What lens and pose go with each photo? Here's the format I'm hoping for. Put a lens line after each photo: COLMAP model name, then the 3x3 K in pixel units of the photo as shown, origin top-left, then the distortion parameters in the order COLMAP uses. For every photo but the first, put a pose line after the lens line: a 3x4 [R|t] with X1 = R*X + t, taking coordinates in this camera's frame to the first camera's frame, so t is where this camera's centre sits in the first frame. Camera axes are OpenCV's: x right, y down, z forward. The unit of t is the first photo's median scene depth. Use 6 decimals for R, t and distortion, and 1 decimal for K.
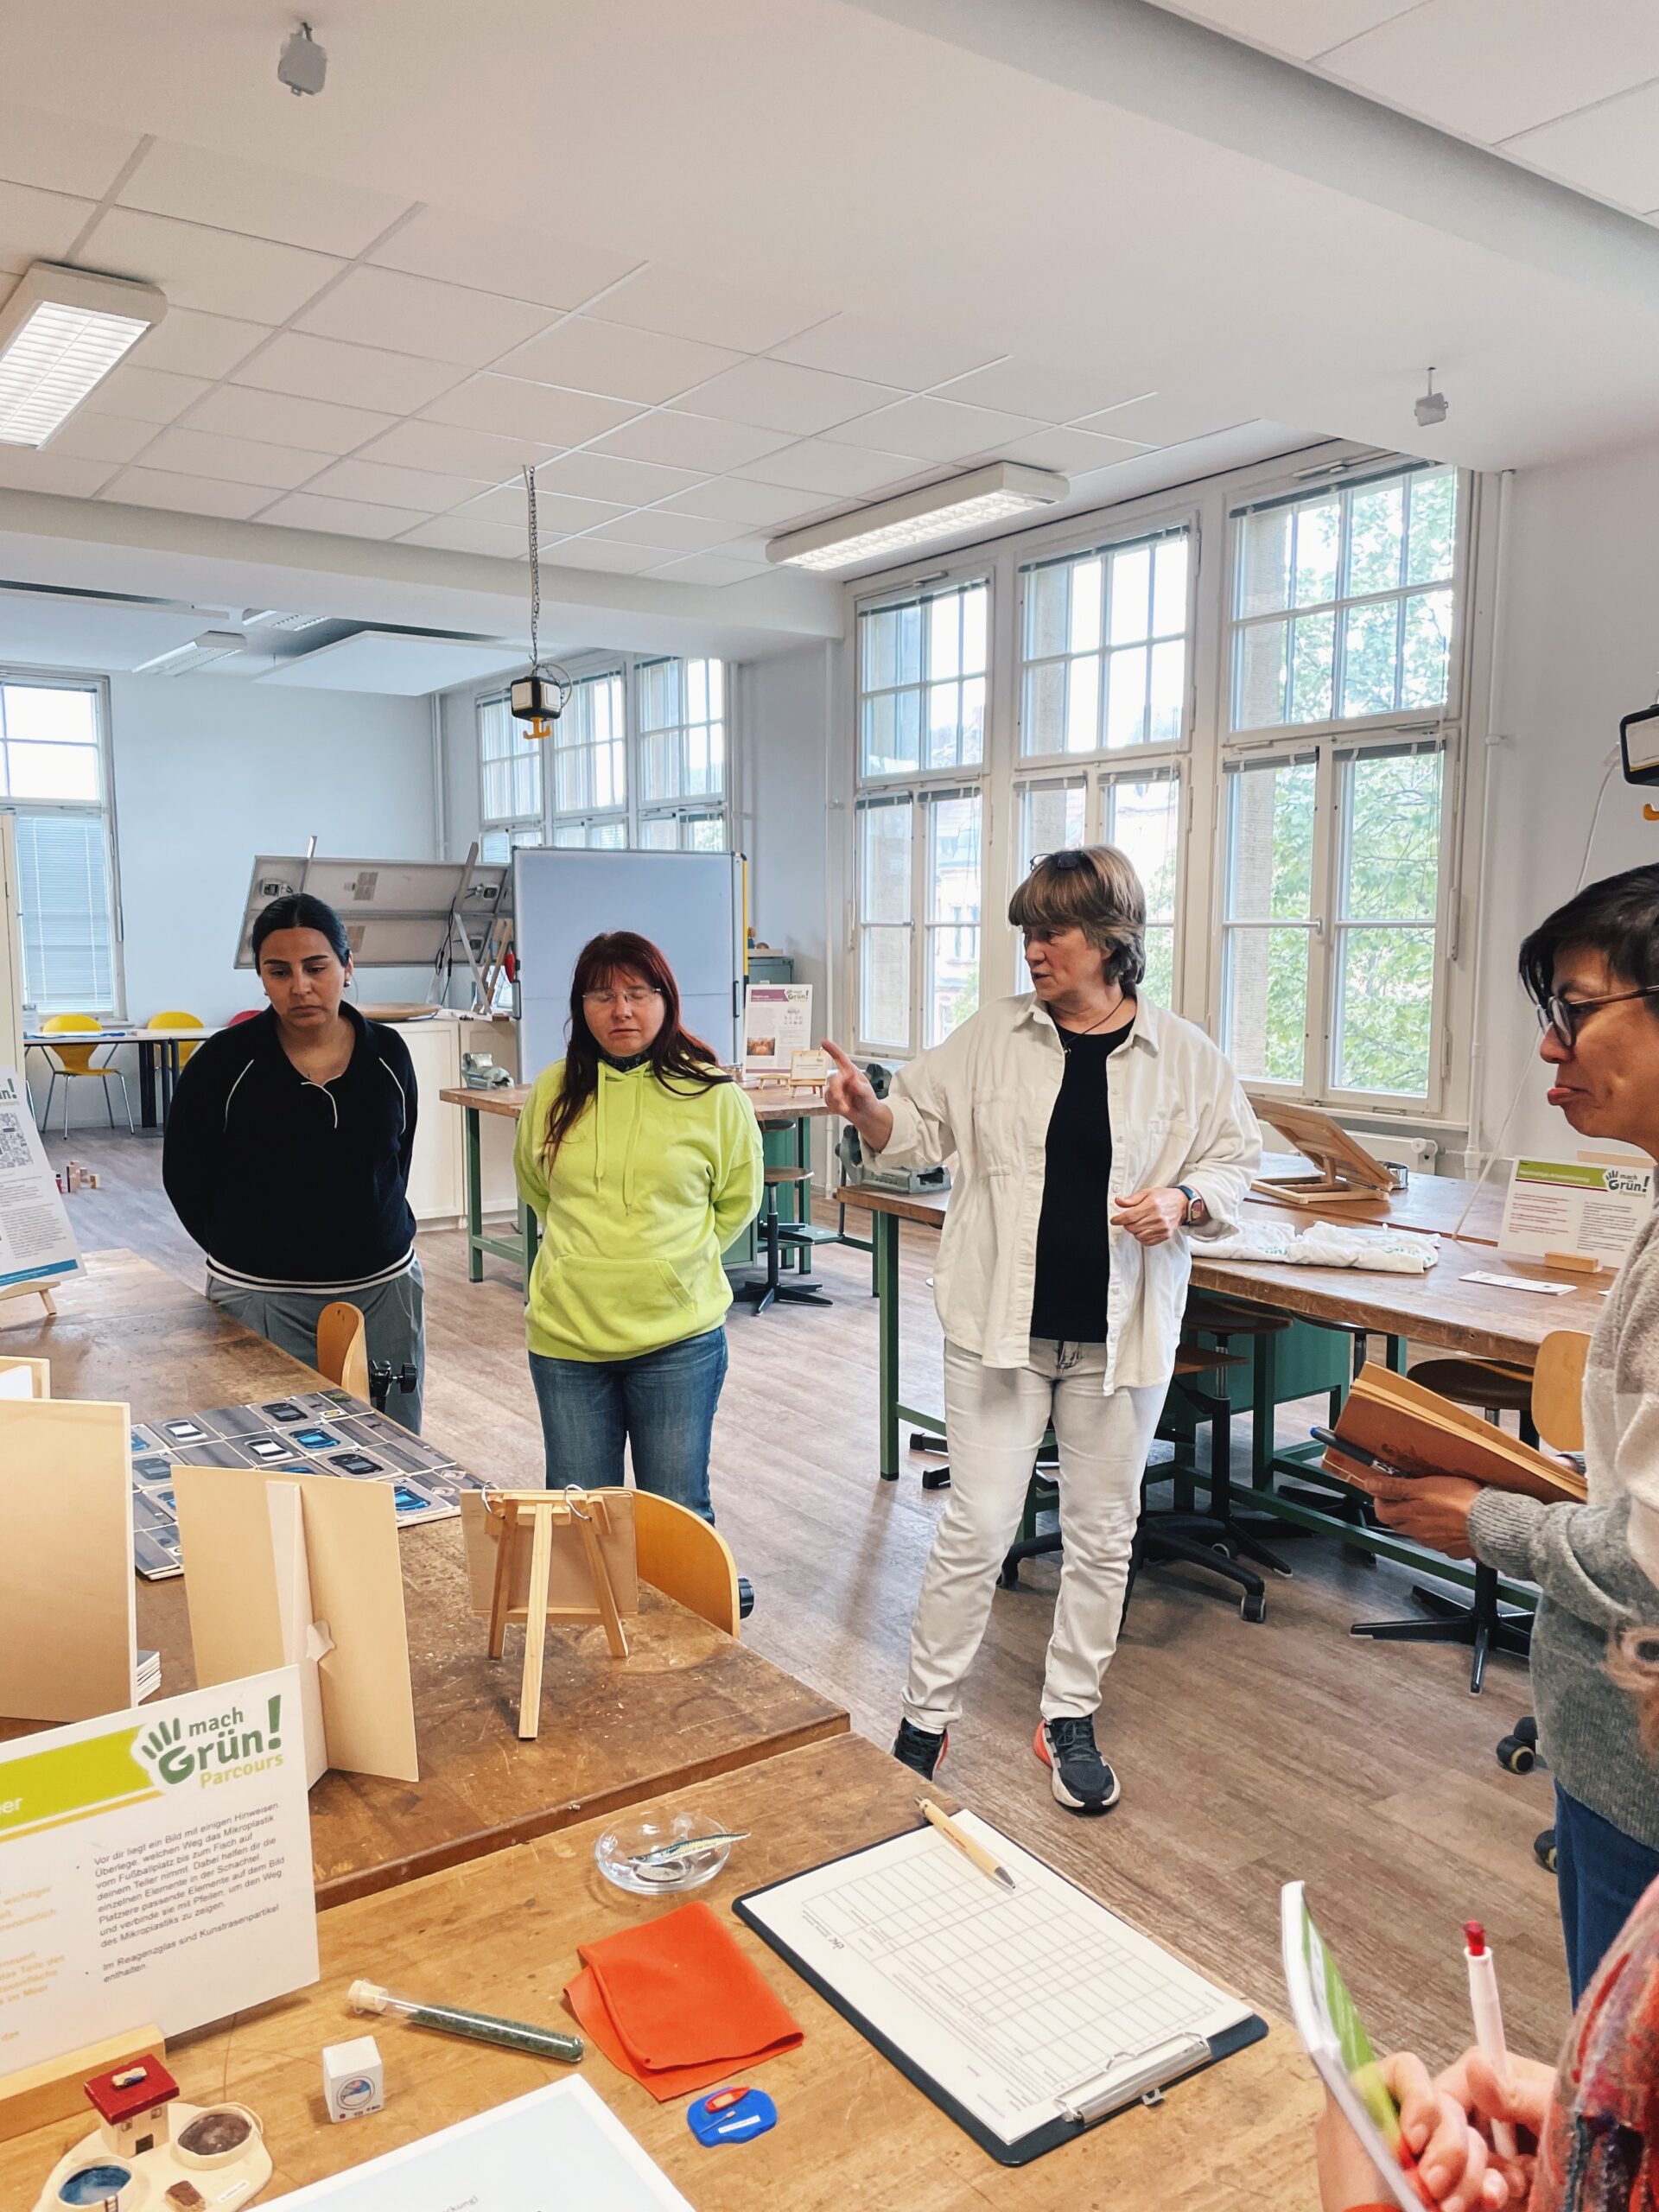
lens RADIAL K [[1669.4, 0, 841.0], [0, 1669.4, 1096.2], [0, 0, 1]] dist [0.072414, -0.097415]
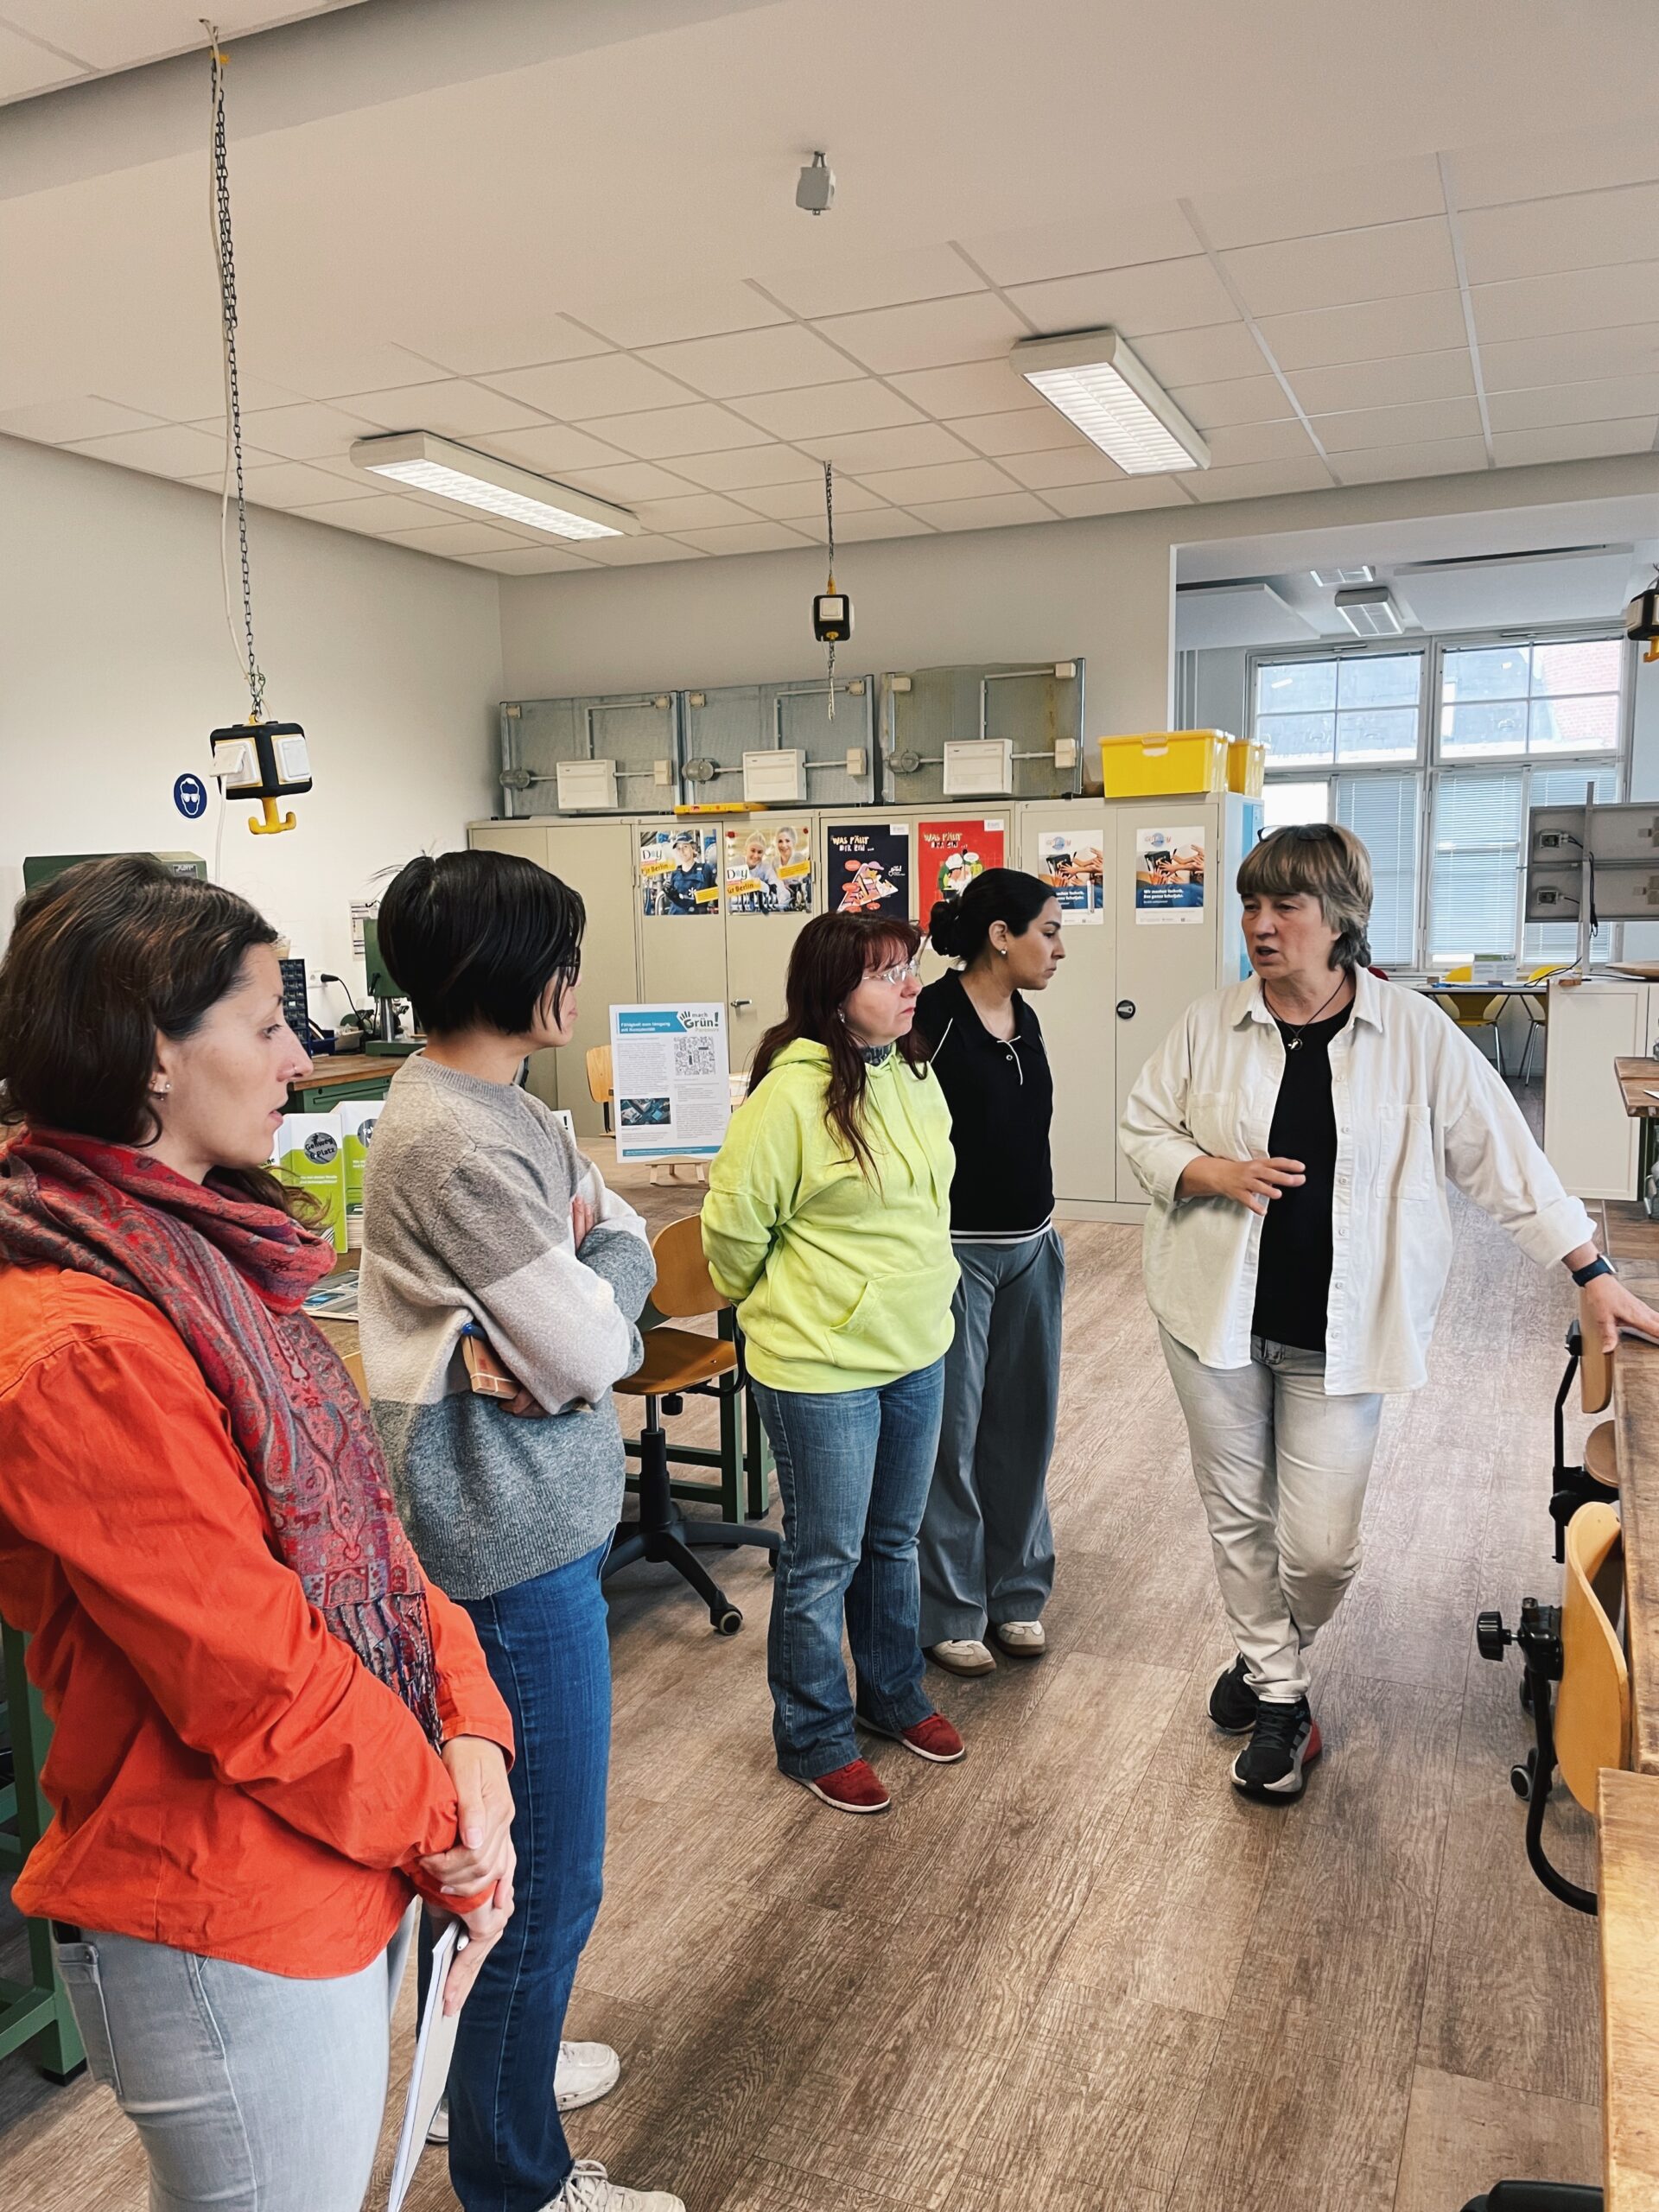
lens RADIAL K [[1669.4, 0, 822.7], [0, 1669.4, 1126.7], [0, 0, 1]] dist [0.072414, -0.097415]
pose [[0.501037, 0.107782, -0.858688, 0.303996], [-0.063160, 0.994122, 0.087928, -0.018623], [0.863118, 0.010180, 0.504900, 0.152001]]
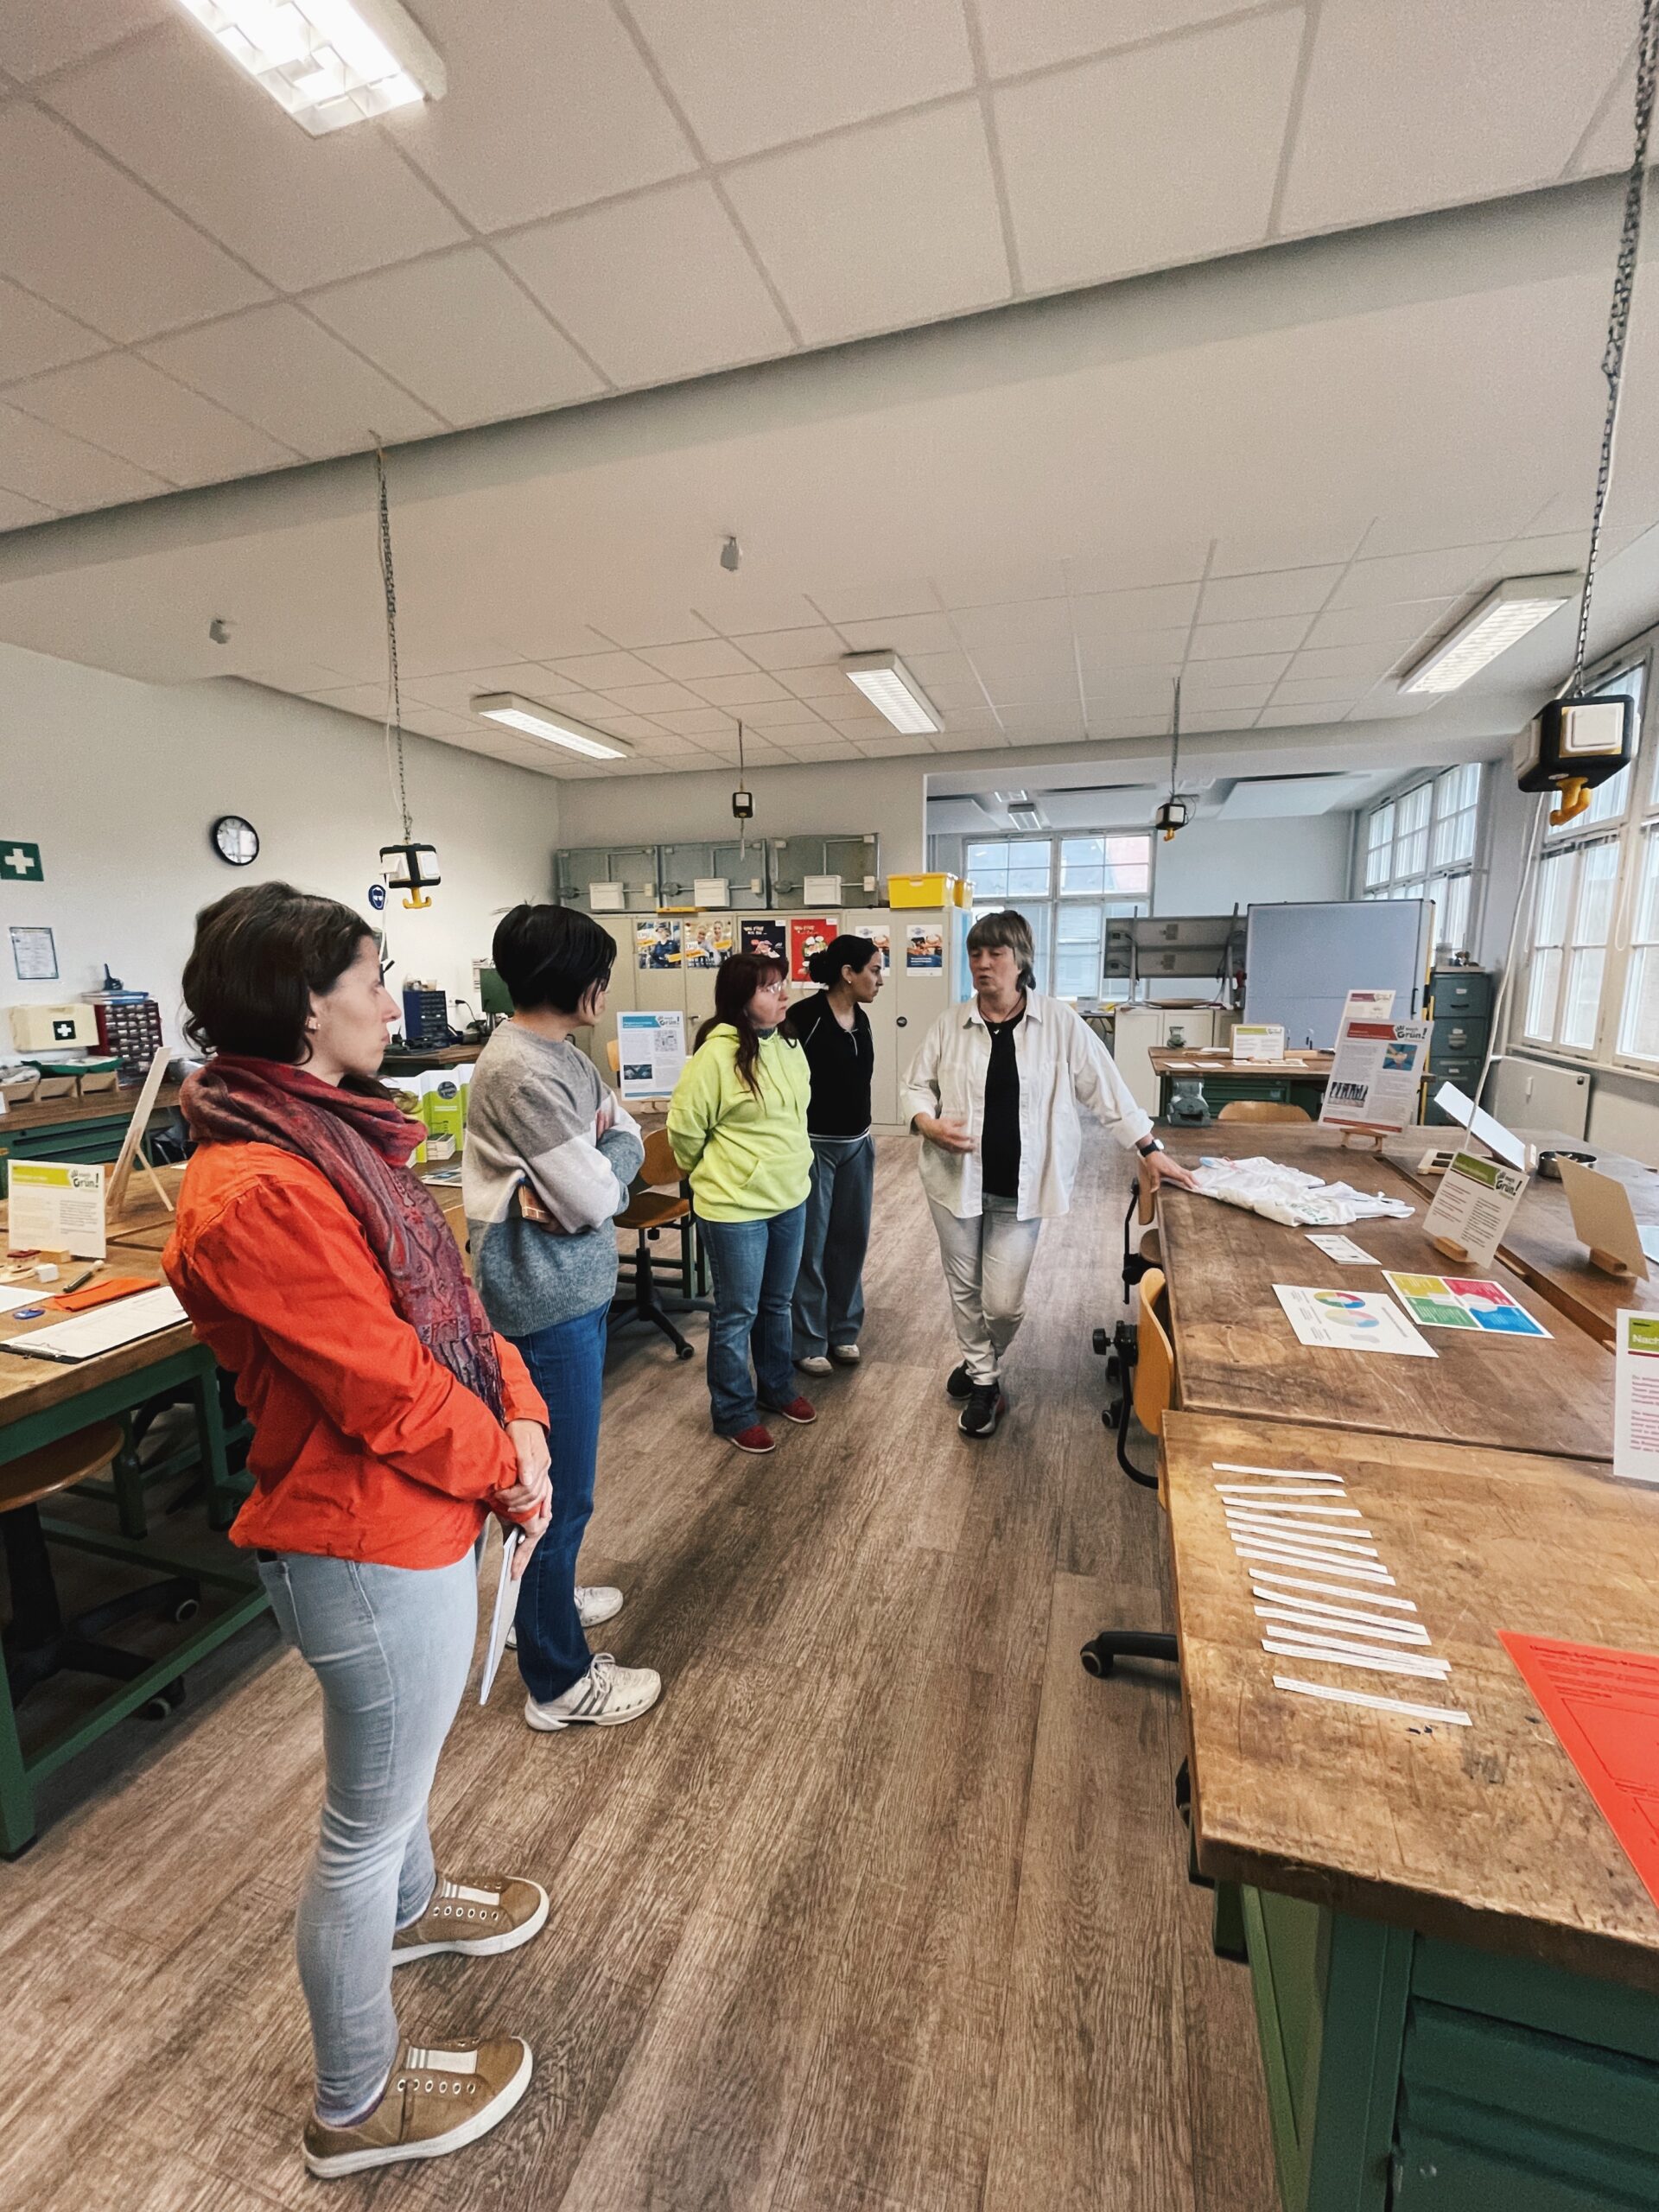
lens RADIAL K [[890.8, 0, 841.8], [0, 890.8, 1106.7], [0, 0, 1]] dist [-0.006980, -0.000135]
pose [[0.595219, 0.122230, -0.794213, 0.291186], [-0.070602, 0.992496, 0.099833, -0.011548], [0.800456, -0.003350, 0.599382, 0.161759]]
